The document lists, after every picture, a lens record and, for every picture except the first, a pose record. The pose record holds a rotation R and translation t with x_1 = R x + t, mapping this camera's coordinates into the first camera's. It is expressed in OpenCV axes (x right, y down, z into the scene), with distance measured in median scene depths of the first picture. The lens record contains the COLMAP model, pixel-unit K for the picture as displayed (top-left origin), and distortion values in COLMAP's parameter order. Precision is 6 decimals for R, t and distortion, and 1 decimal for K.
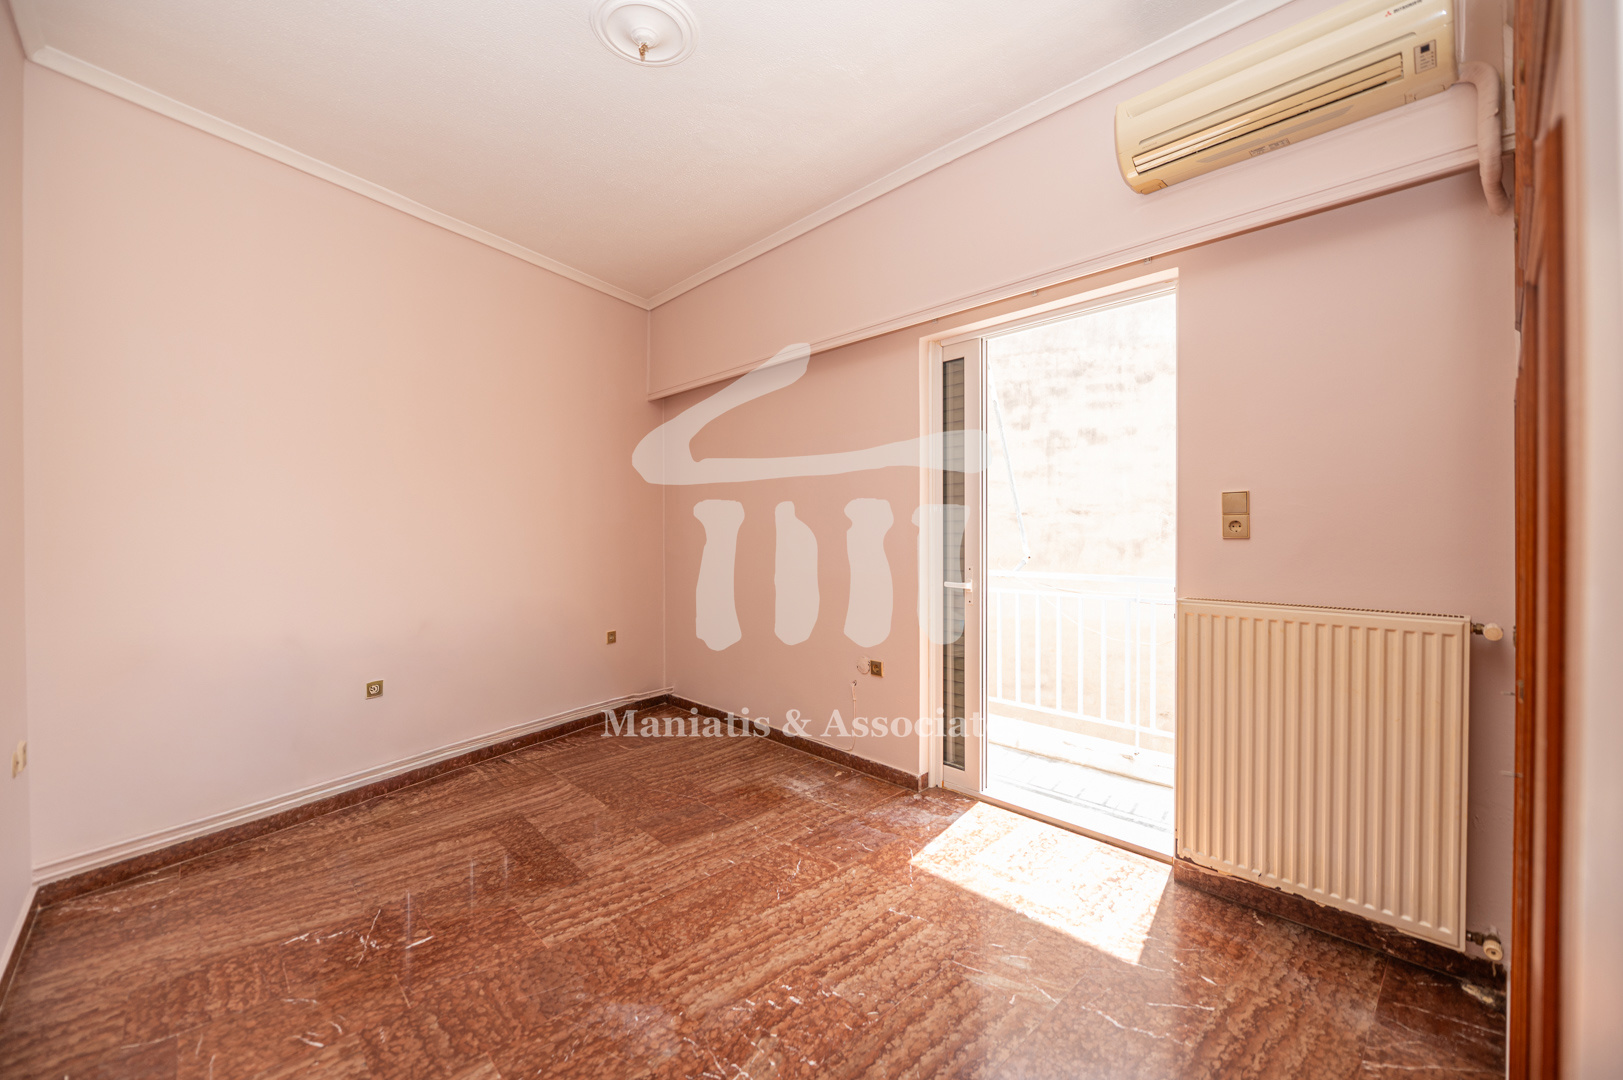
lens RADIAL K [[656.6, 0, 808.0], [0, 656.6, 538.2], [0, 0, 1]] dist [-0.002073, -0.000916]
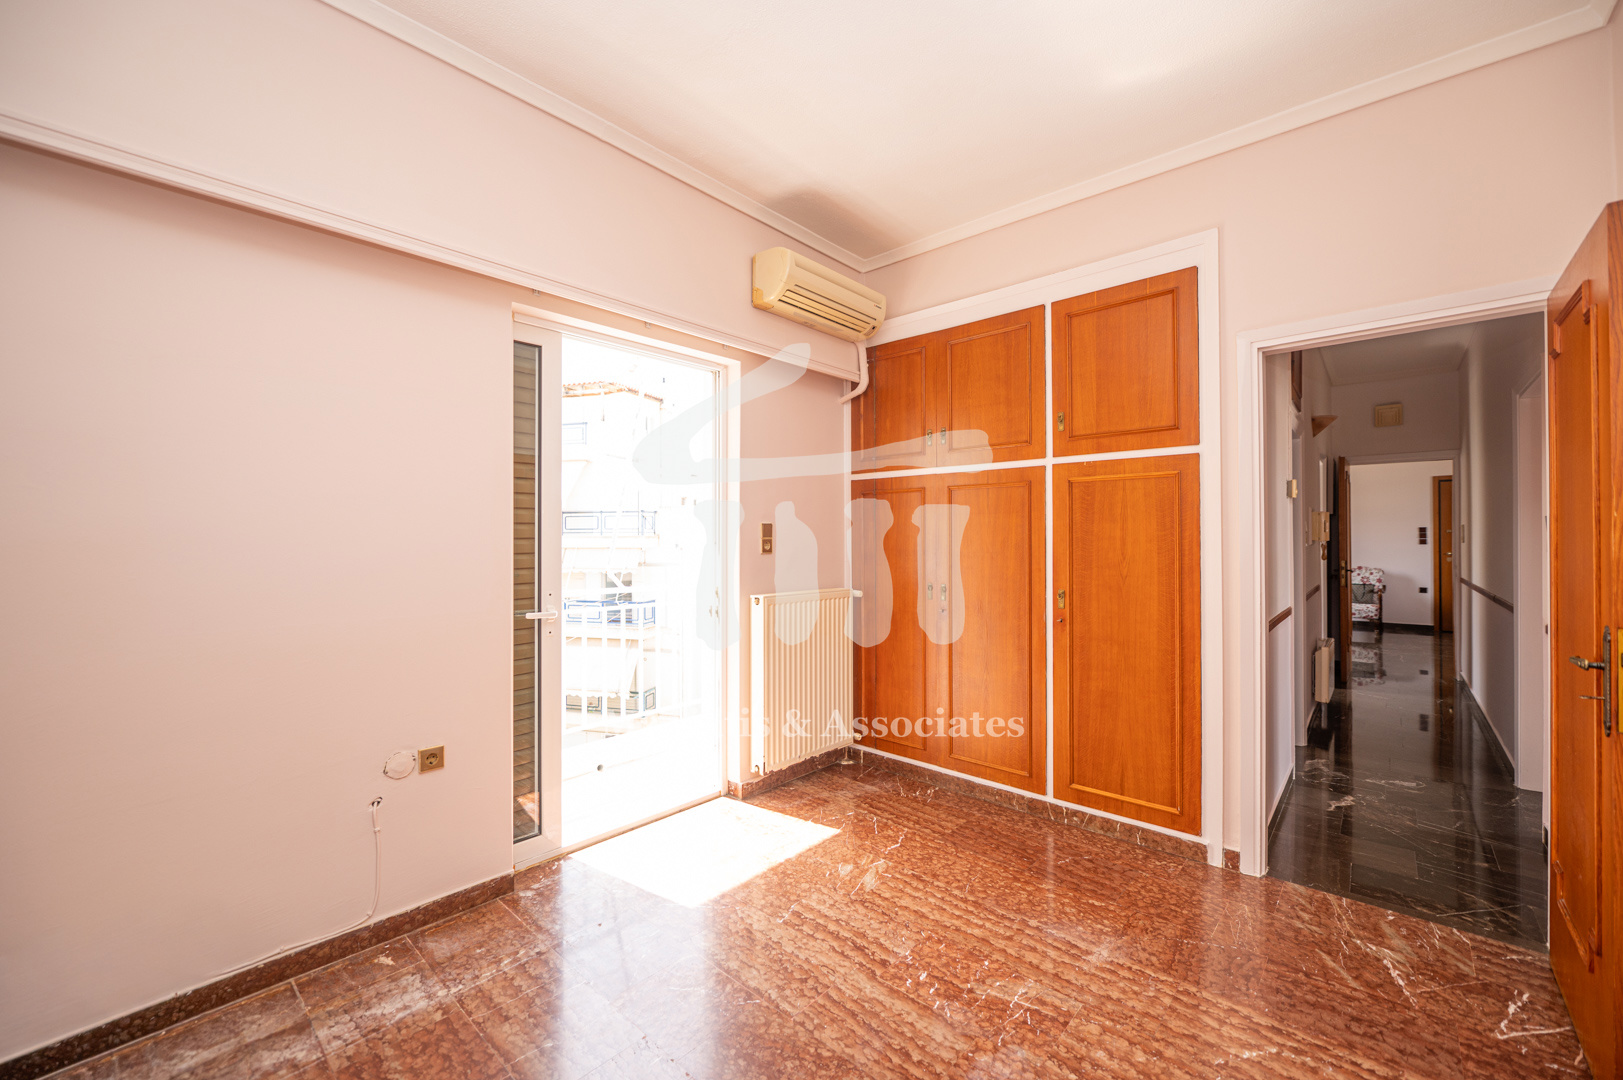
lens RADIAL K [[656.6, 0, 802.8], [0, 656.6, 539.3], [0, 0, 1]] dist [-0.002073, -0.000916]
pose [[-0.079447, 0.005825, 0.996822, -1.044731], [0.007451, 0.999958, -0.005250, -0.030847], [-0.996811, 0.007010, -0.079487, 1.203455]]
